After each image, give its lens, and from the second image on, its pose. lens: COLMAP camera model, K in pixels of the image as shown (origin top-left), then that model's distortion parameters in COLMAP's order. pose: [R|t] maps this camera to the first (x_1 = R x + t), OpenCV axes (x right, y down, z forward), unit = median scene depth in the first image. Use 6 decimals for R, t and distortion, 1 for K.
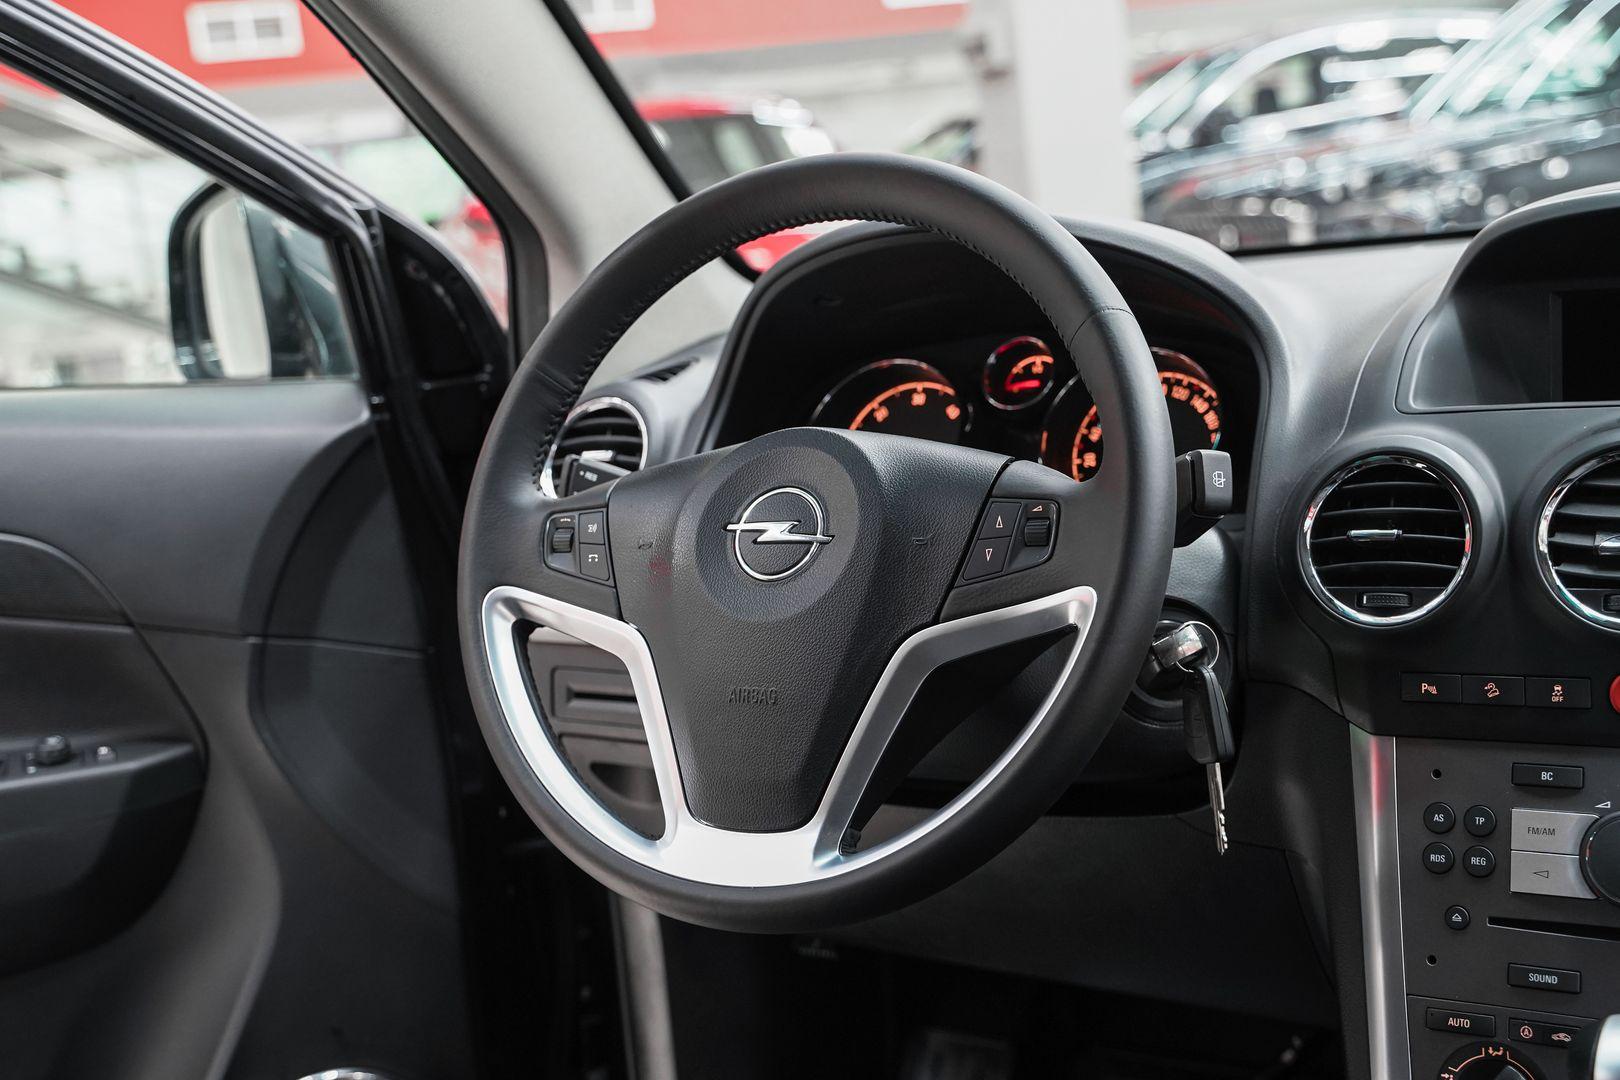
lens RADIAL K [[2043.5, 0, 783.4], [0, 2043.5, 496.8], [0, 0, 1]] dist [0.039278, 0.000000]
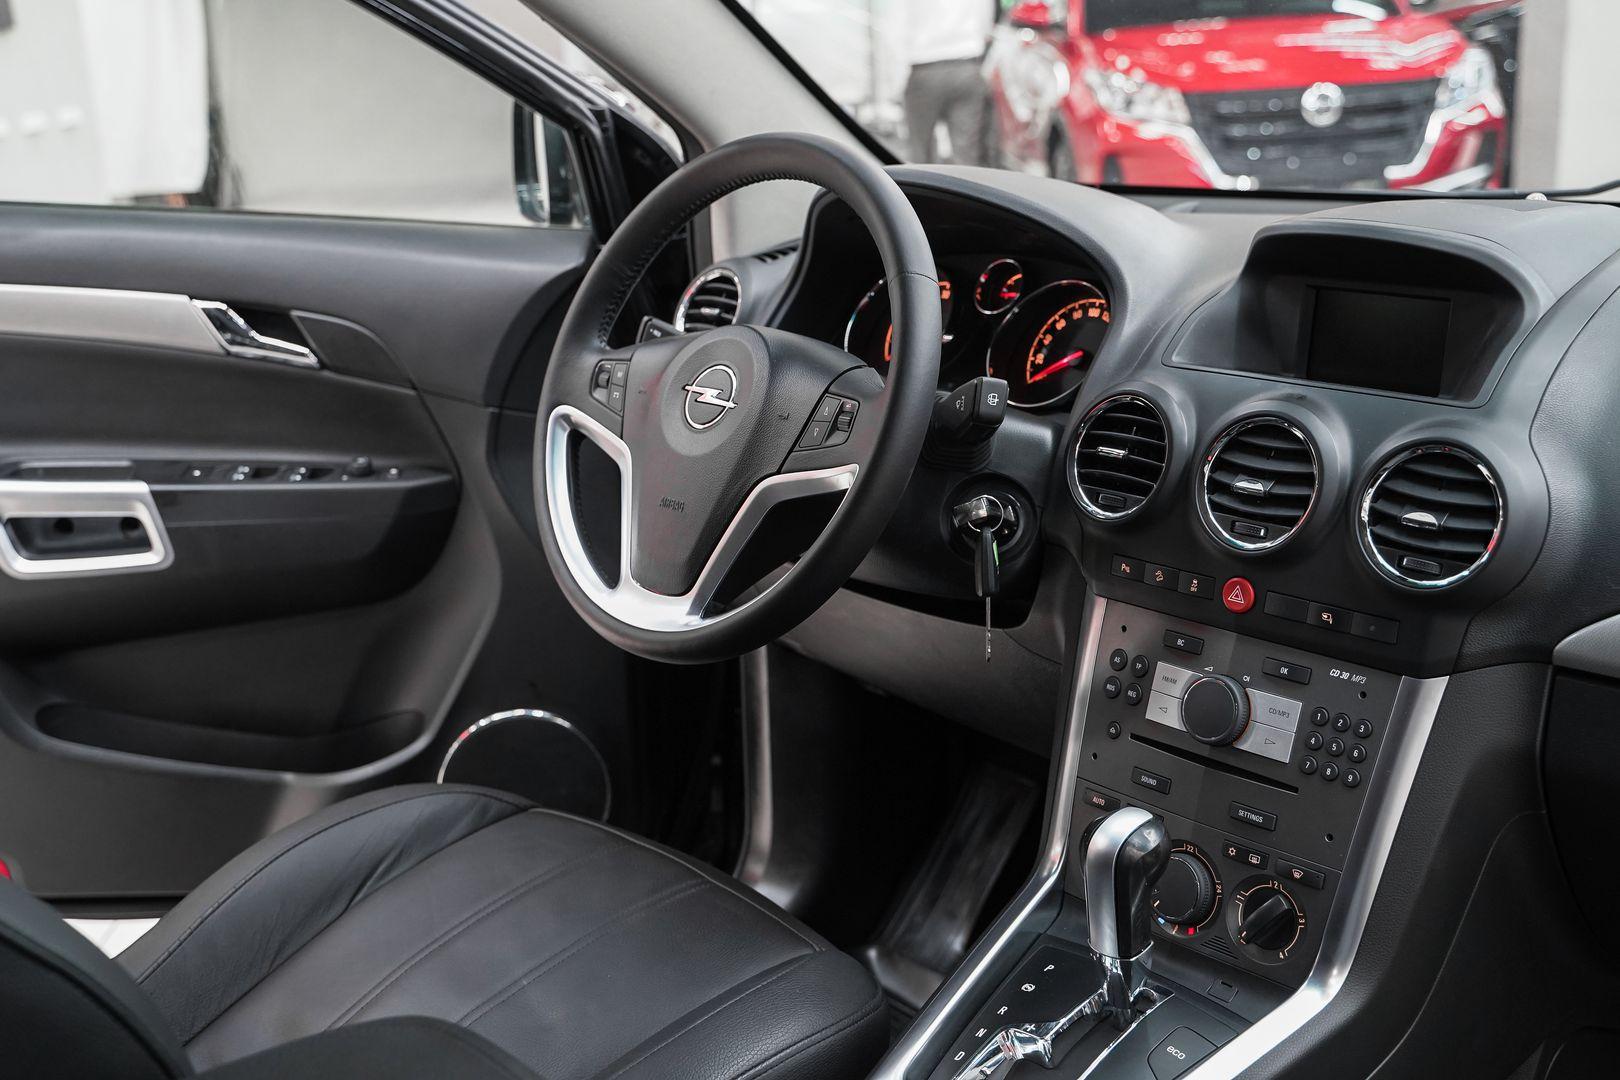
lens RADIAL K [[1897.2, 0, 748.7], [0, 1897.2, 474.8], [0, 0, 1]] dist [-0.011783, 0.000000]
pose [[0.941126, 0.137140, -0.308991, 0.426547], [-0.099409, 0.985876, 0.134781, -0.106934], [0.323111, -0.096130, 0.941466, -0.258618]]
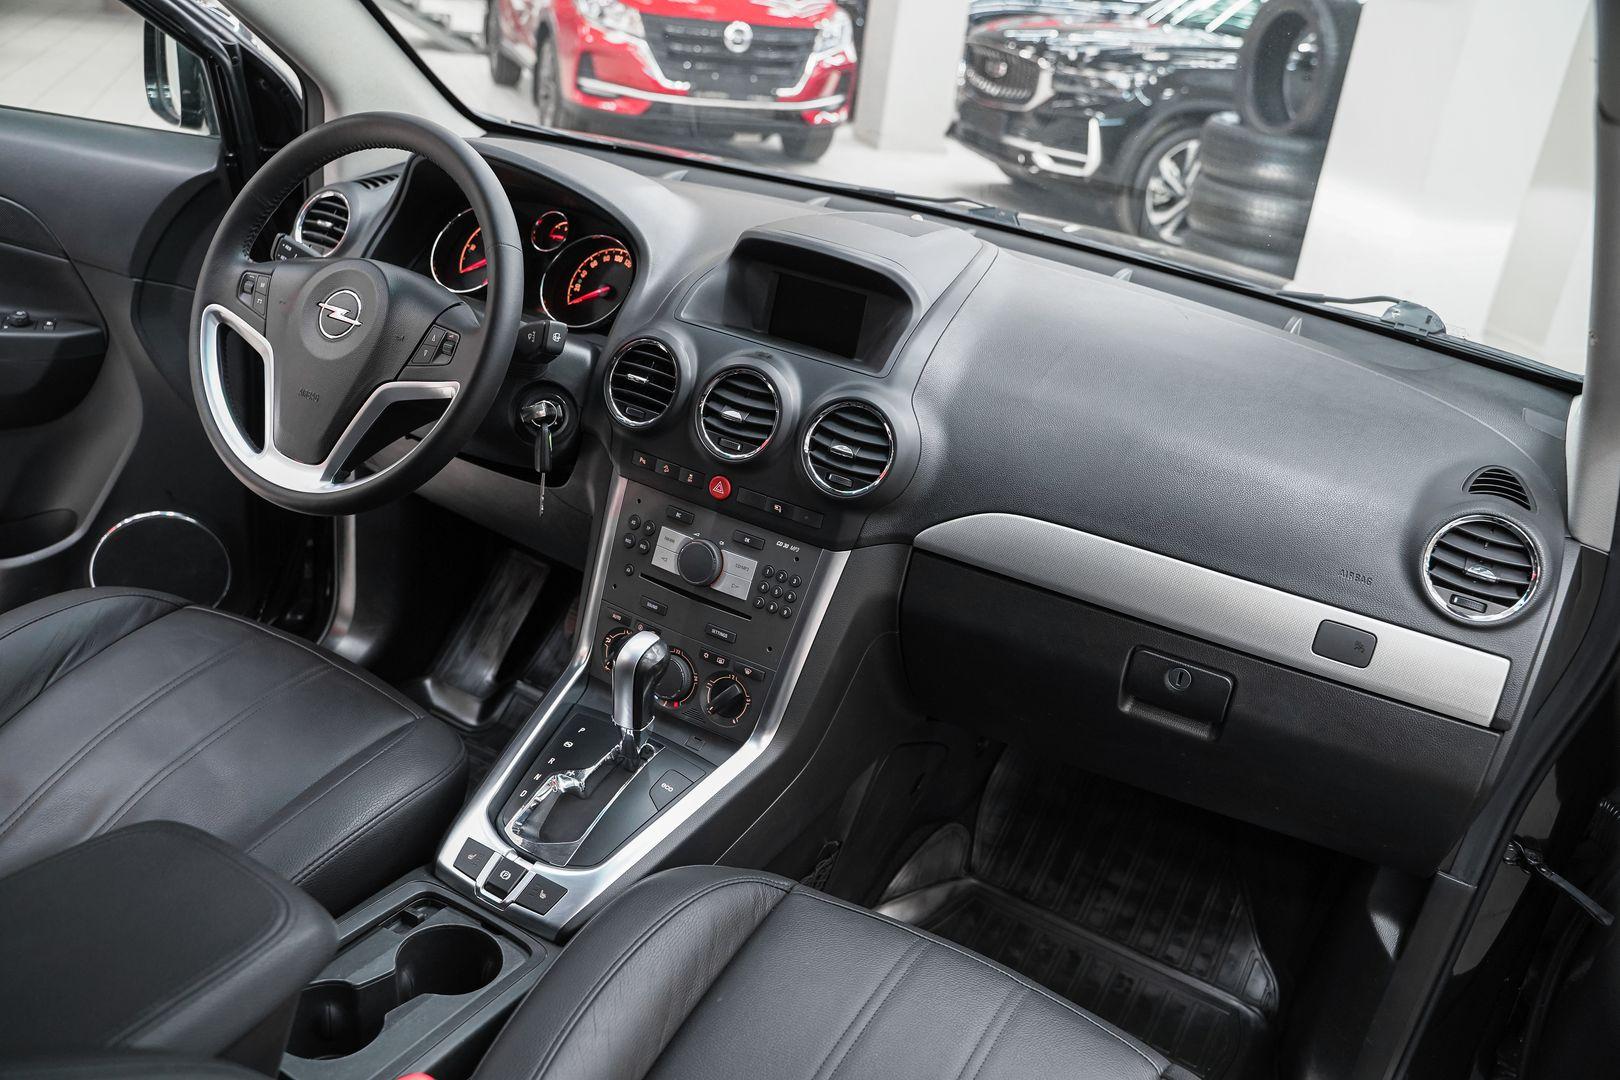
lens RADIAL K [[1367.8, 0, 822.8], [0, 1367.8, 541.9], [0, 0, 1]] dist [-0.113737, 0.099567]
pose [[0.974469, 0.201162, 0.099720, 0.340870], [-0.220916, 0.938340, 0.265921, -0.208819], [-0.040078, -0.281162, 0.958823, -0.286787]]
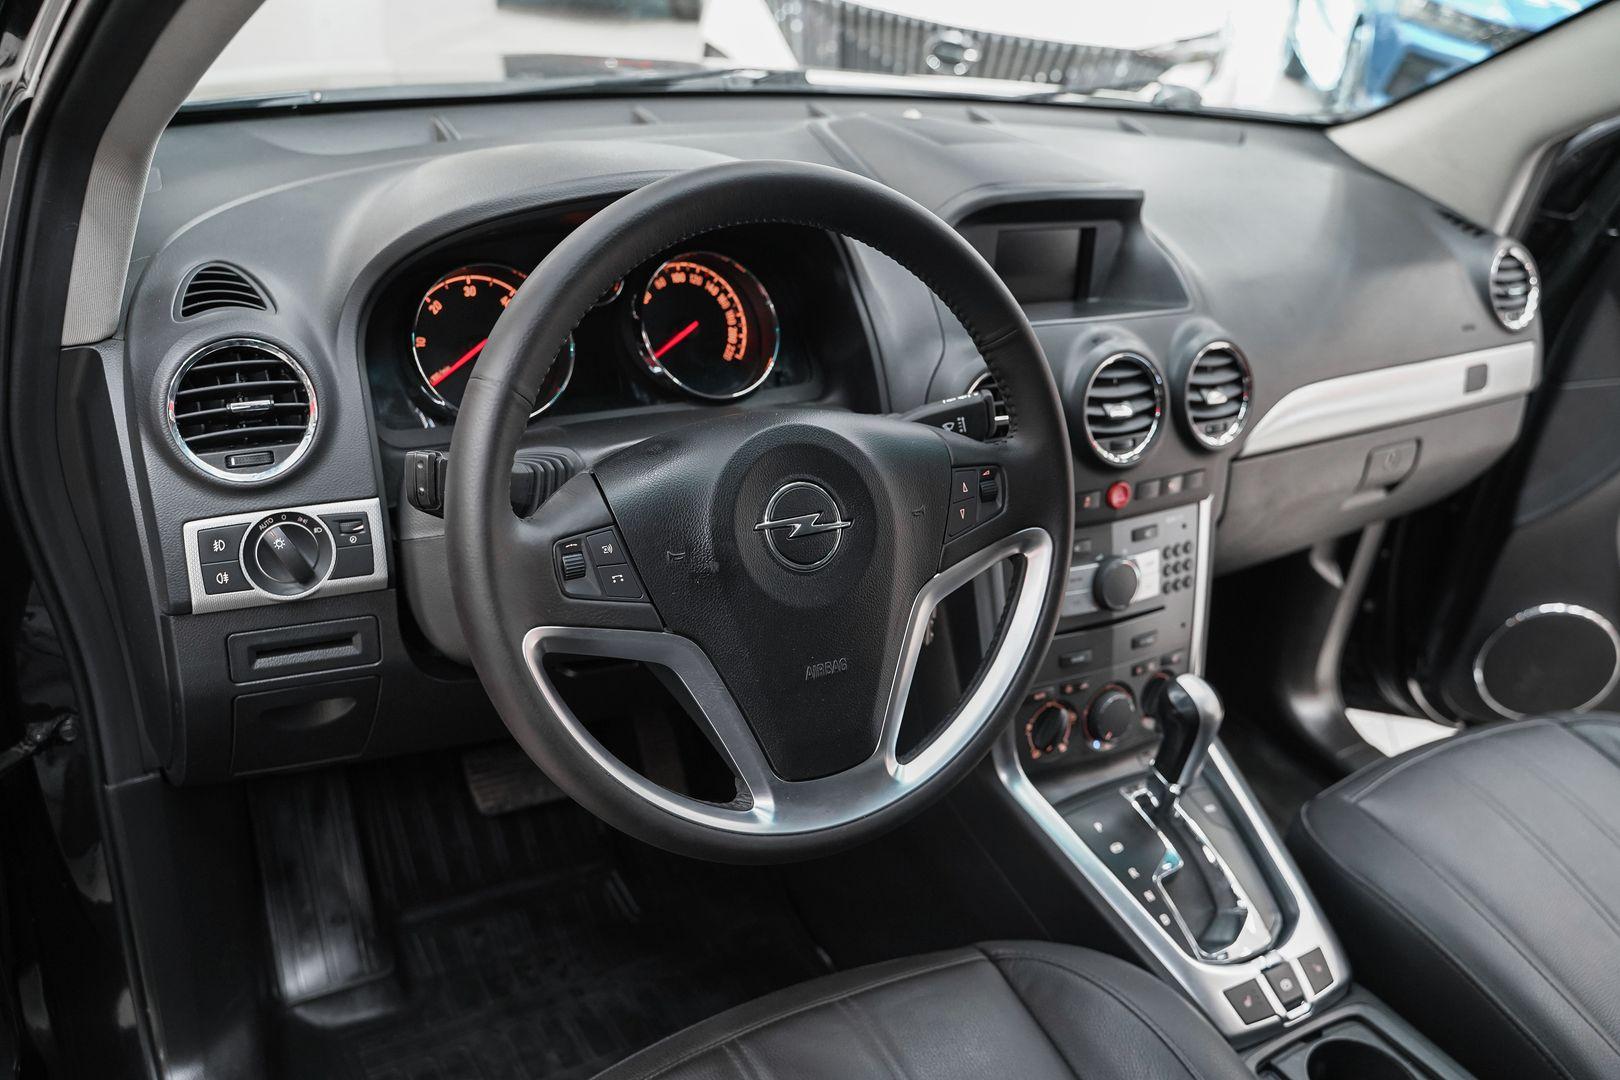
lens RADIAL K [[1367.8, 0, 819.5], [0, 1367.8, 533.5], [0, 0, 1]] dist [-0.113737, 0.099567]
pose [[0.475538, -0.279595, 0.834080, -0.605567], [-0.046220, 0.938896, 0.341082, -0.227202], [-0.878480, -0.200749, 0.433559, 0.624230]]
